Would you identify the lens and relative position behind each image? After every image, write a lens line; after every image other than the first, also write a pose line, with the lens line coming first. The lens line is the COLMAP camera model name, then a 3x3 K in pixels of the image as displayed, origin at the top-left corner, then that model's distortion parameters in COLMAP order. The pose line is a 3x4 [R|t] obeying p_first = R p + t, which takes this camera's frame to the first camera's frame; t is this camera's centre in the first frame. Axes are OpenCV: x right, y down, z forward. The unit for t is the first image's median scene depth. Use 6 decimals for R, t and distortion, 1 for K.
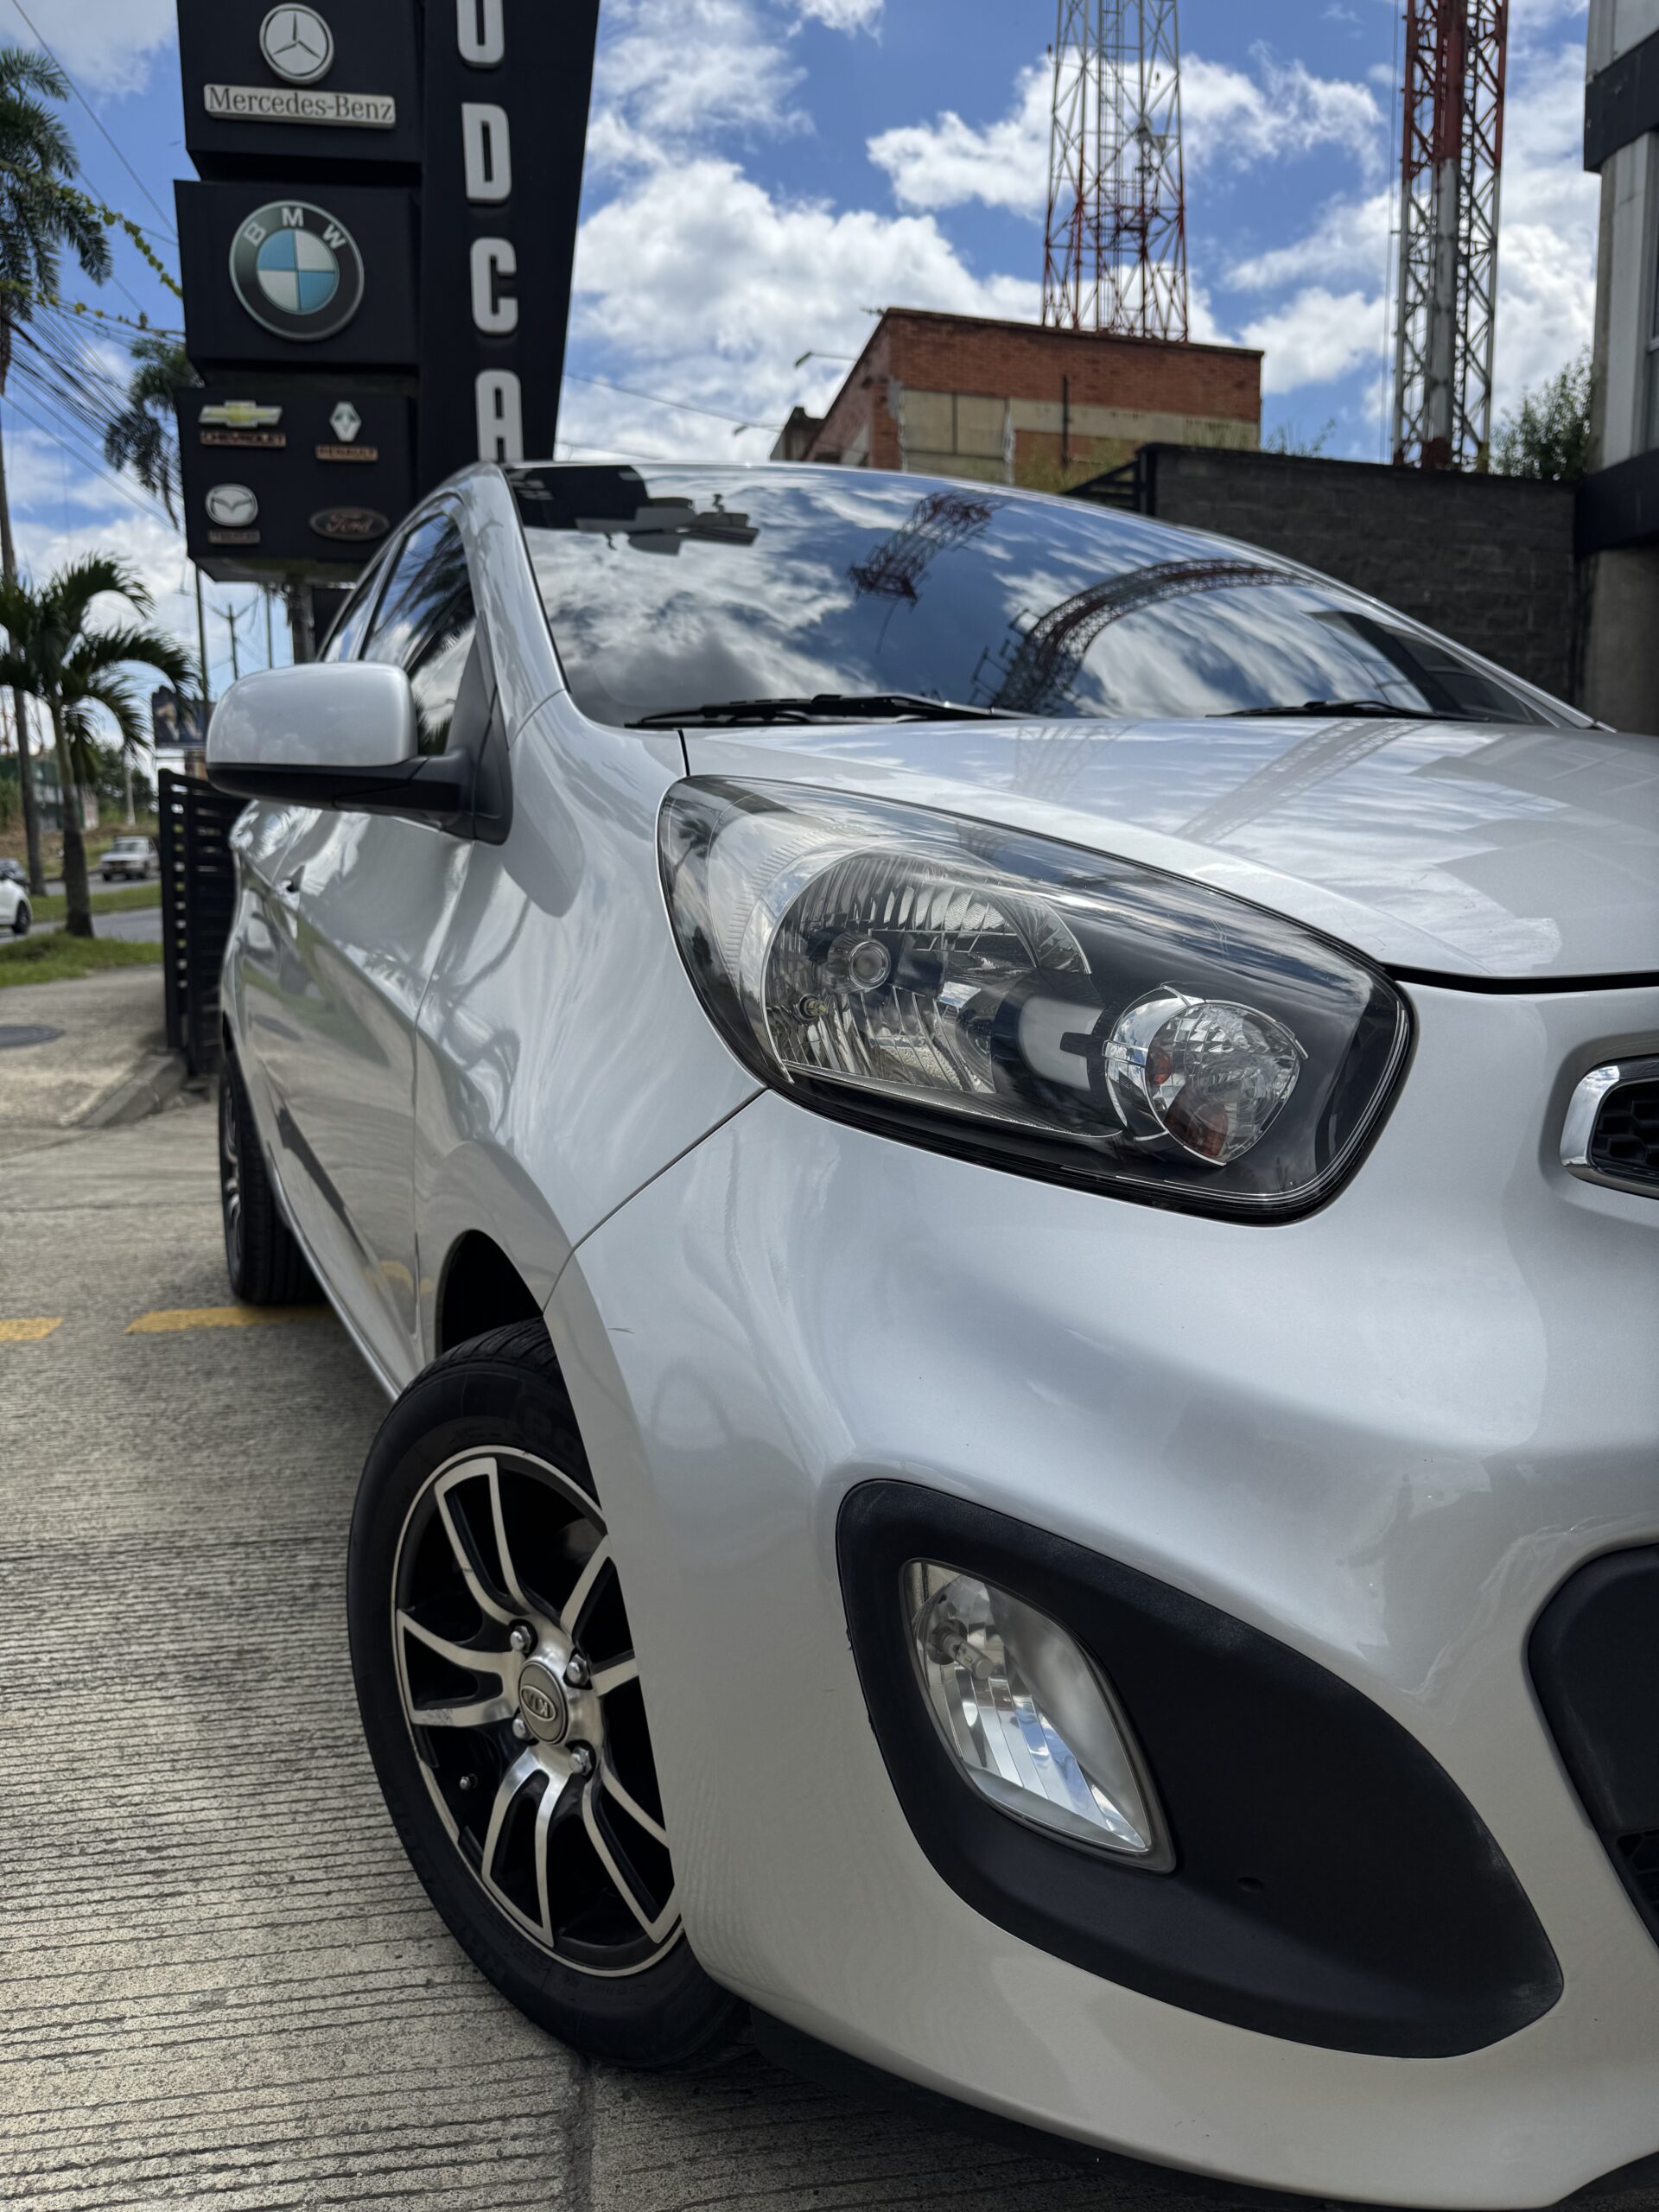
lens RADIAL K [[1569.8, 0, 823.2], [0, 1569.8, 1119.6], [0, 0, 1]] dist [0.020094, -0.026186]
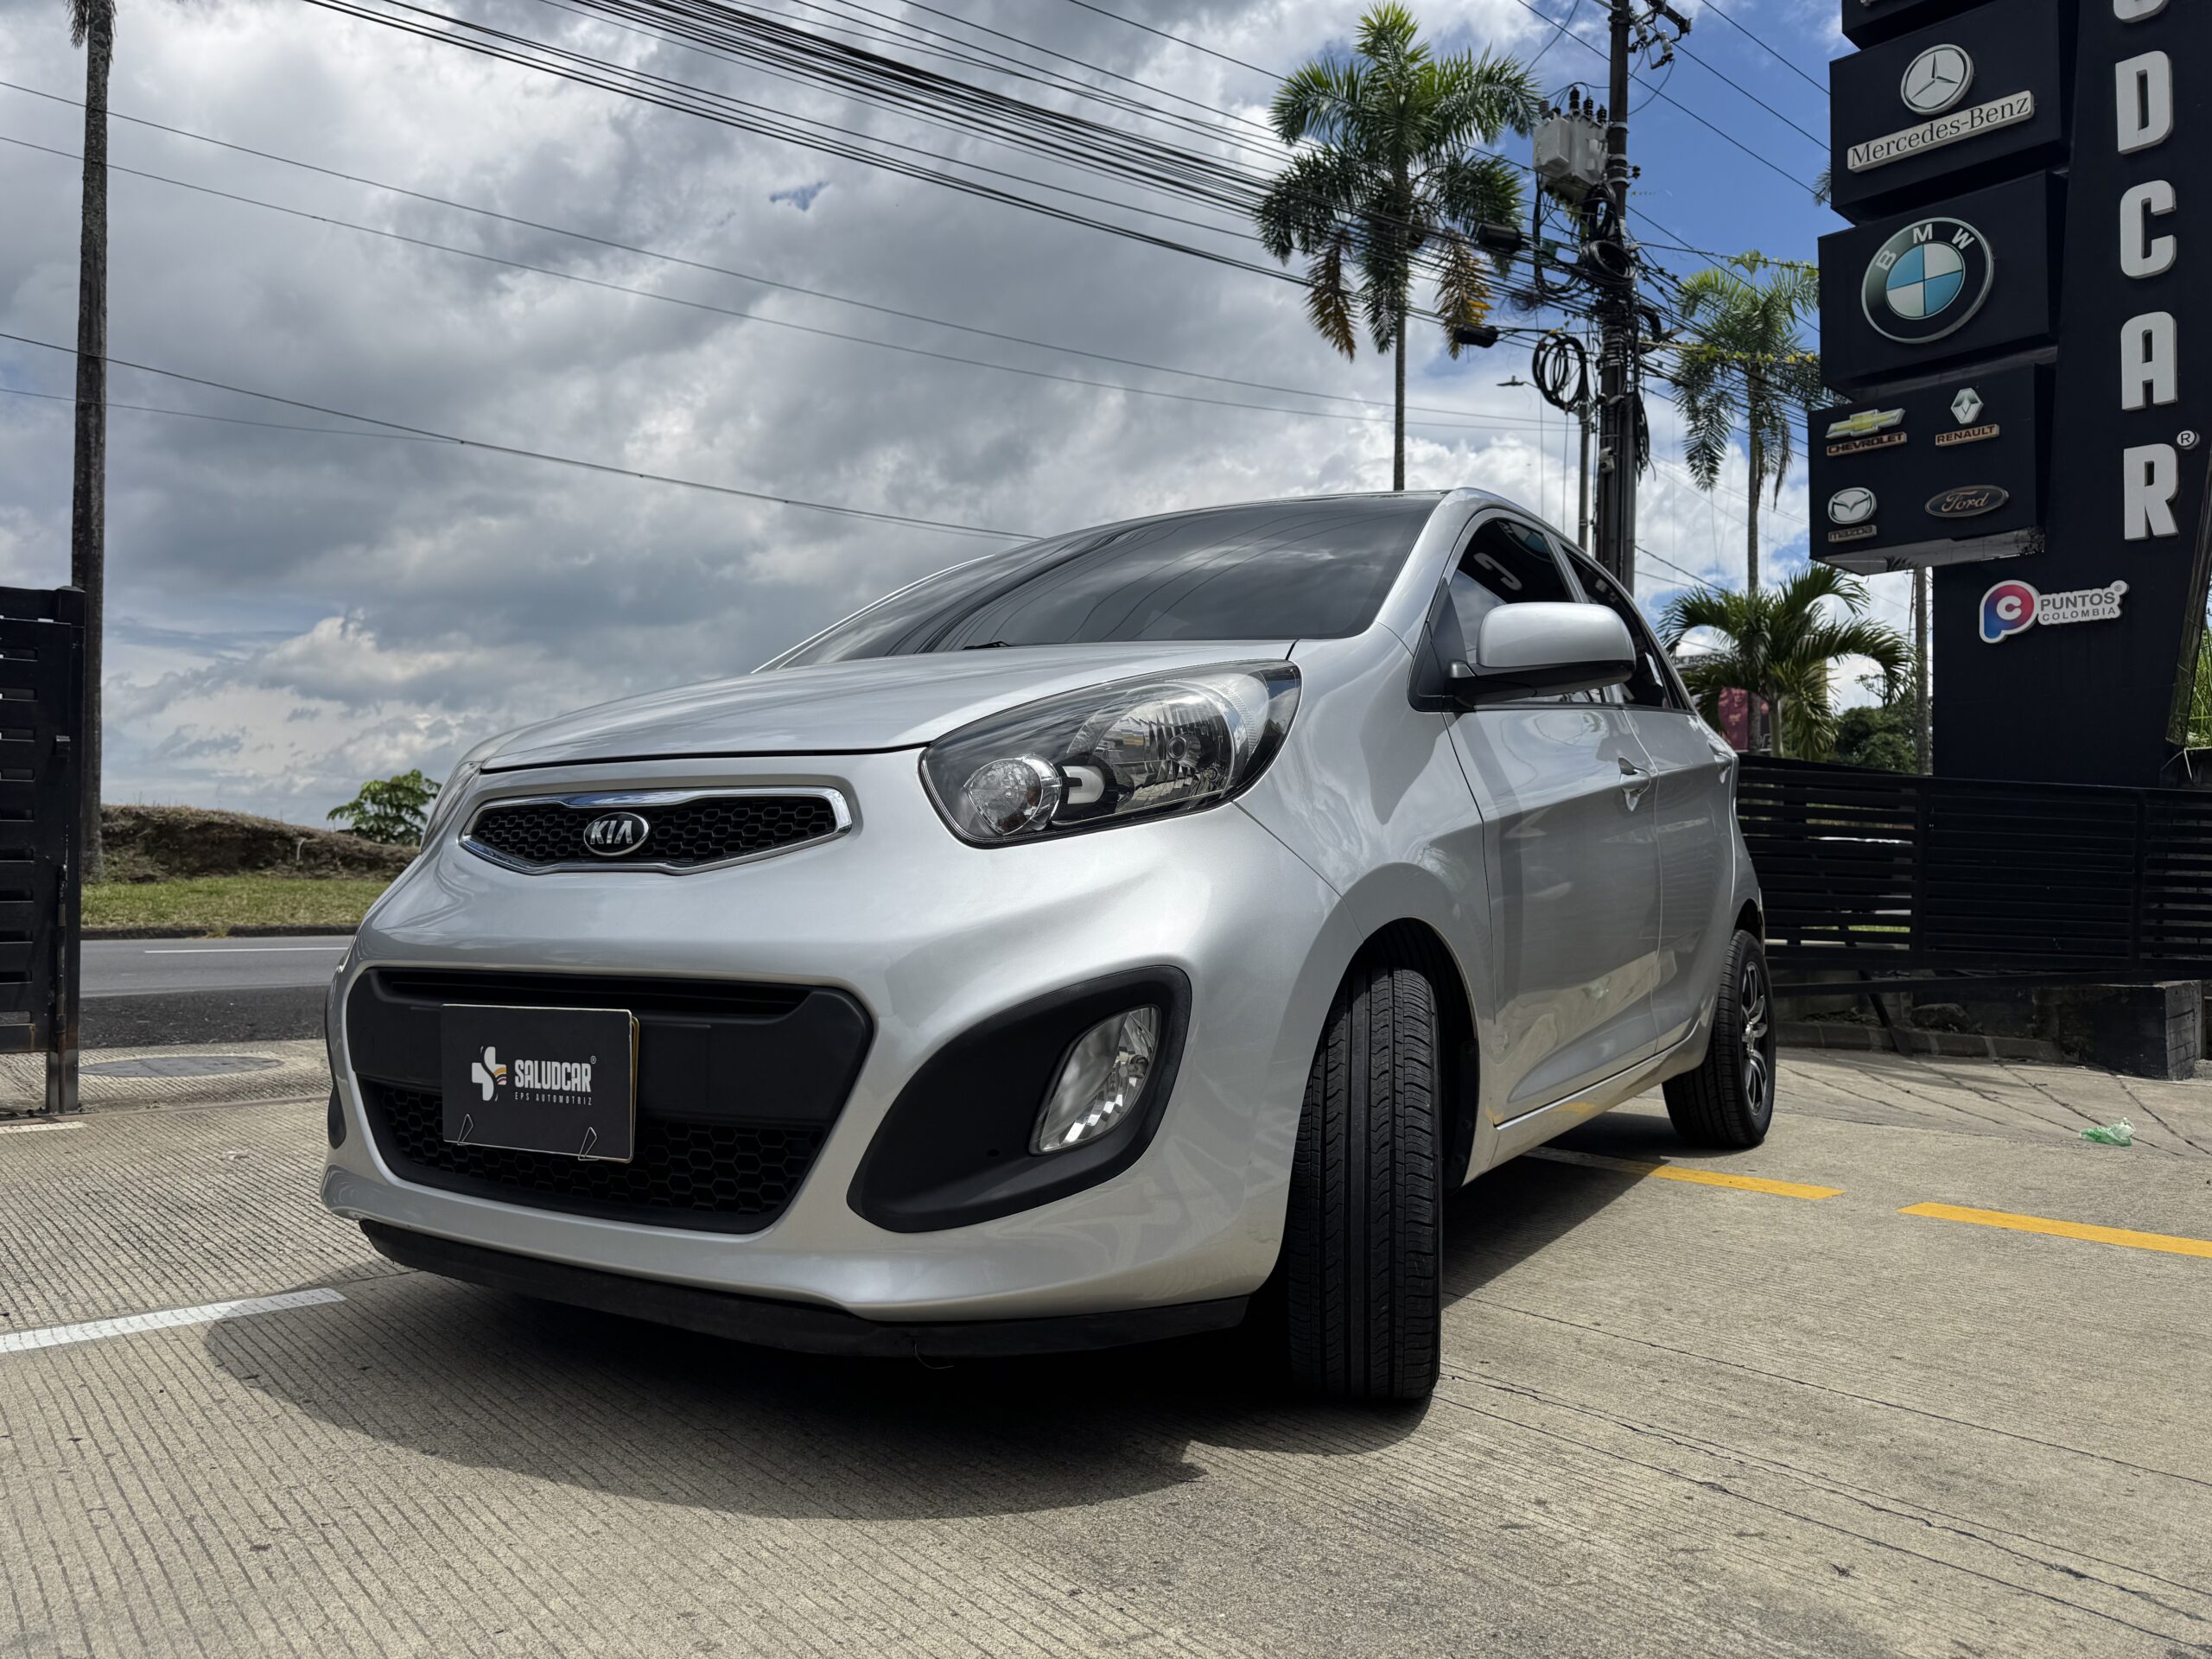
lens RADIAL K [[1569.8, 0, 1088.4], [0, 1569.8, 847.5], [0, 0, 1]] dist [0.020094, -0.026186]
pose [[0.538978, -0.003131, -0.842314, 0.245207], [-0.139171, 0.985918, -0.092717, 0.011284], [0.830743, 0.167199, 0.530952, 0.036429]]
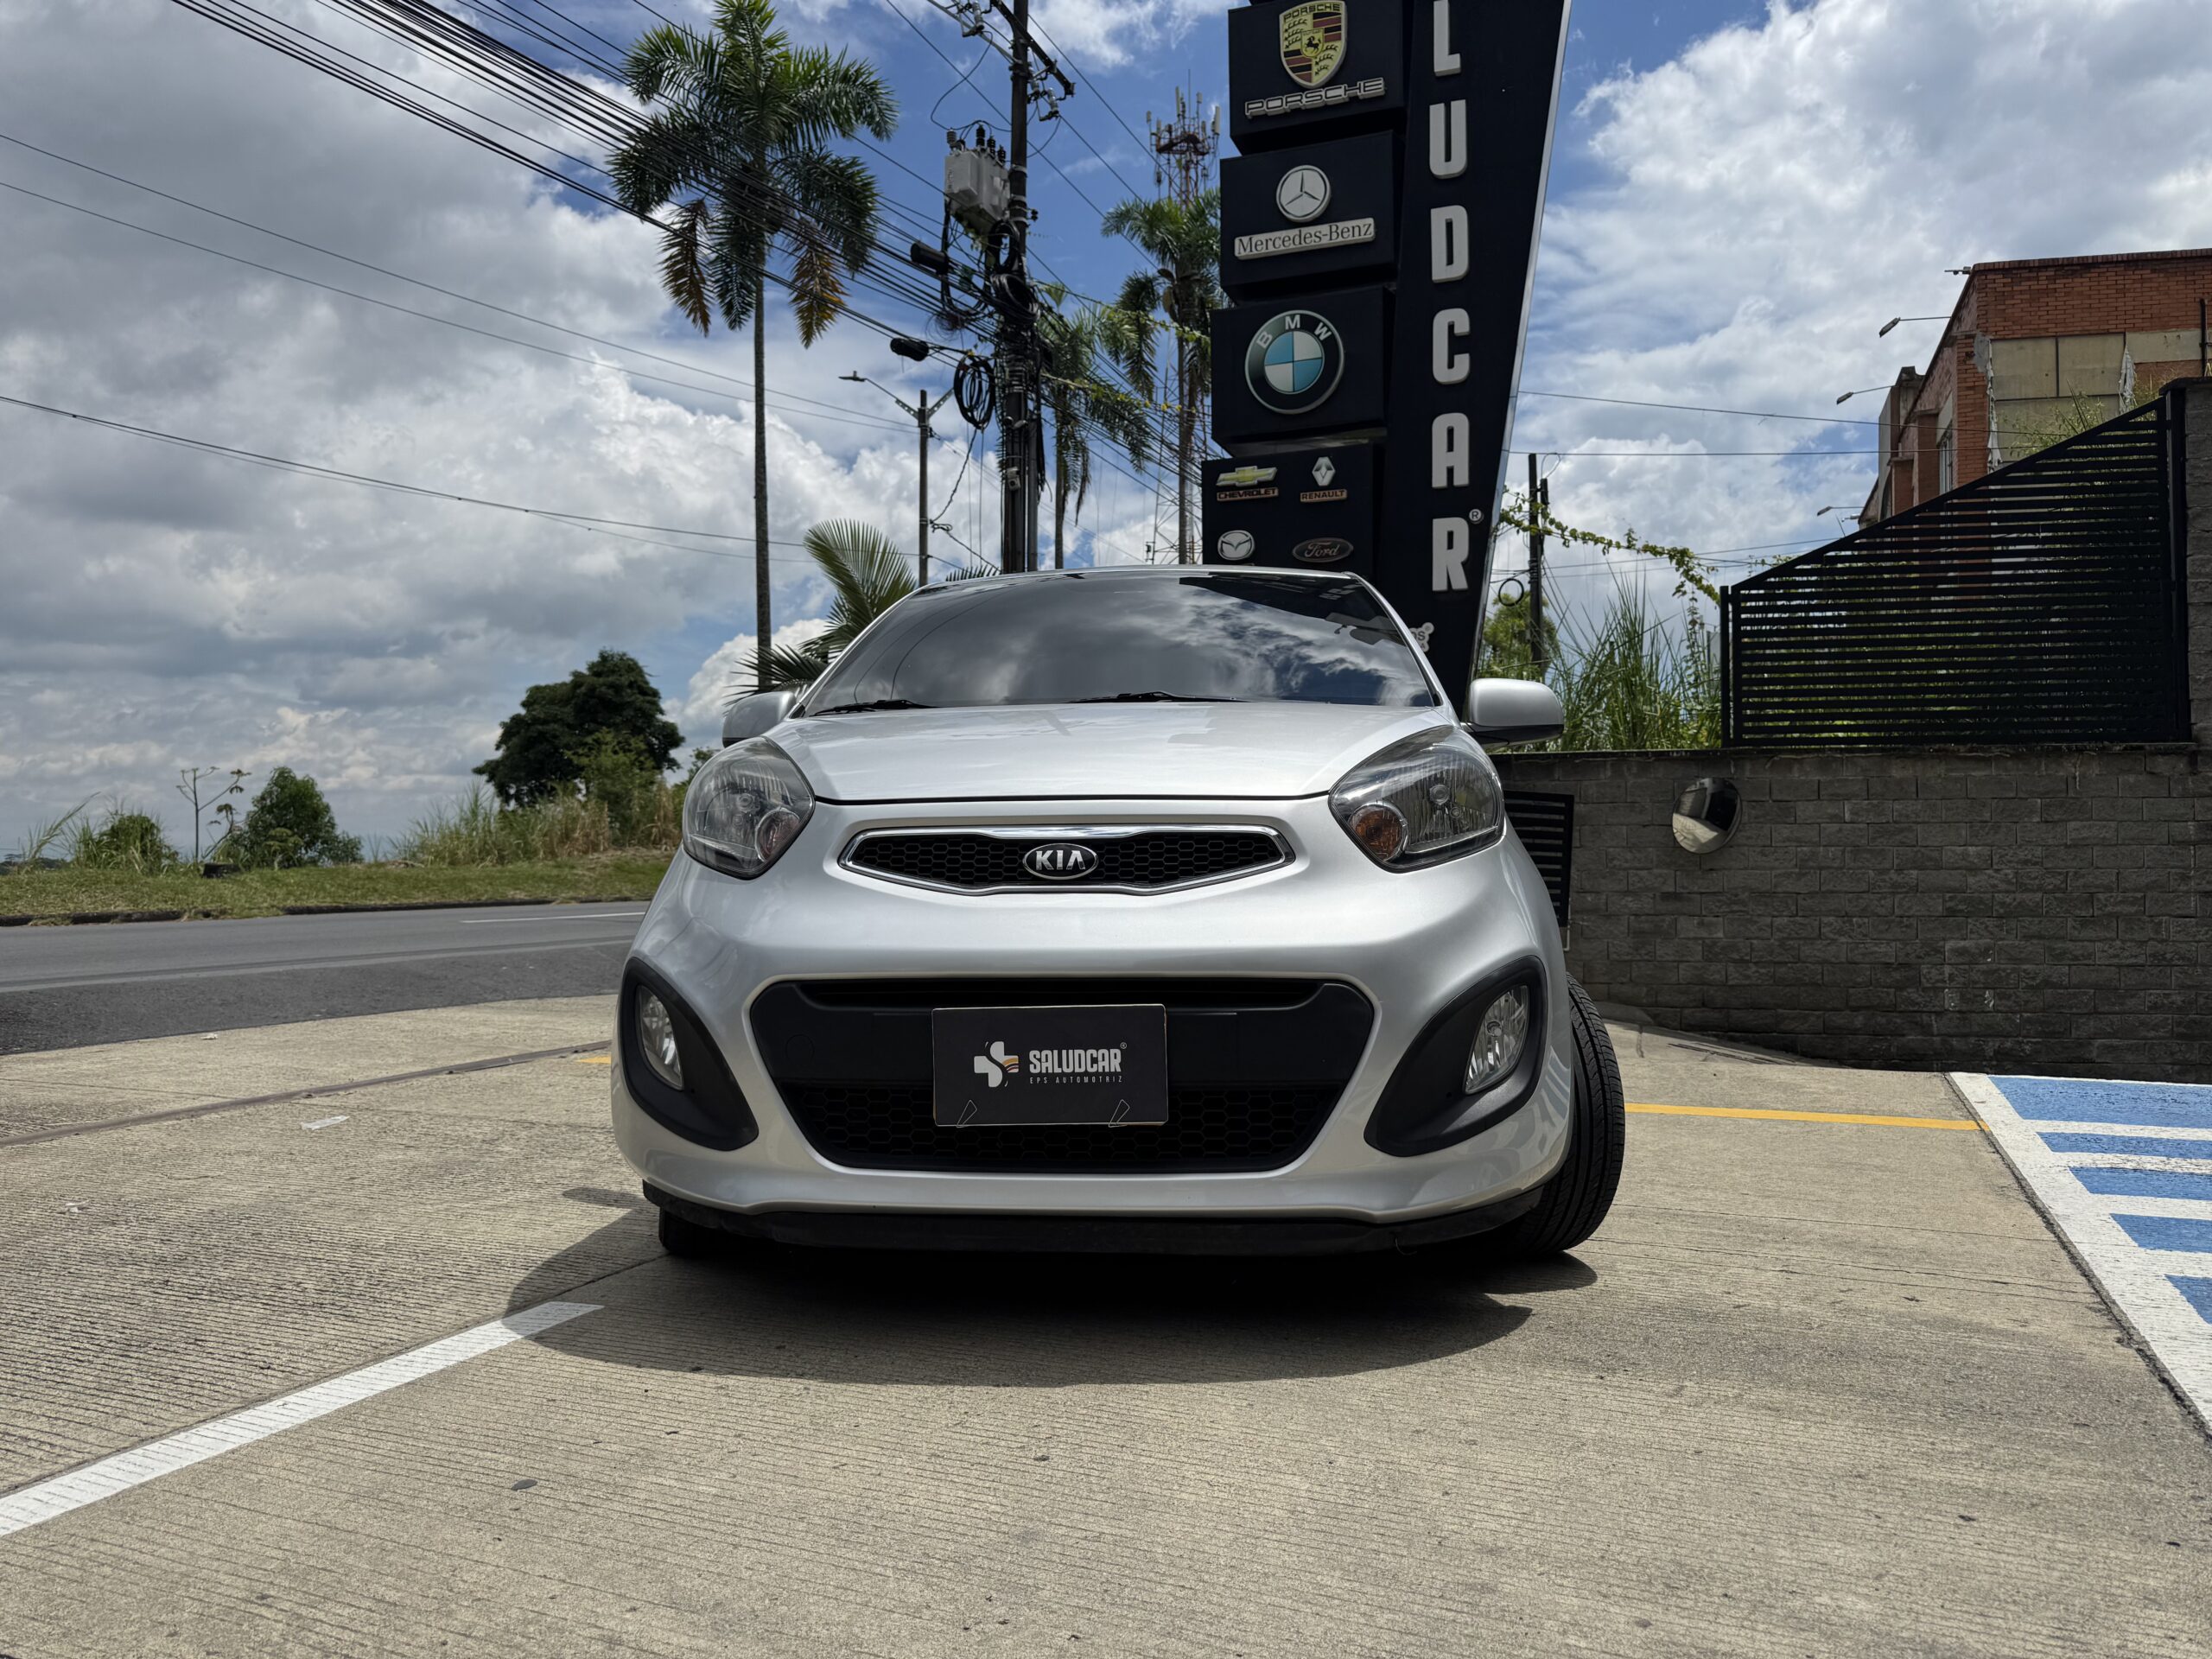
lens RADIAL K [[1569.8, 0, 1111.7], [0, 1569.8, 845.8], [0, 0, 1]] dist [0.020094, -0.026186]
pose [[0.862142, 0.006165, -0.506629, 0.179669], [-0.084345, 0.987720, -0.131514, 0.026353], [0.499596, 0.156116, 0.852075, -0.091339]]
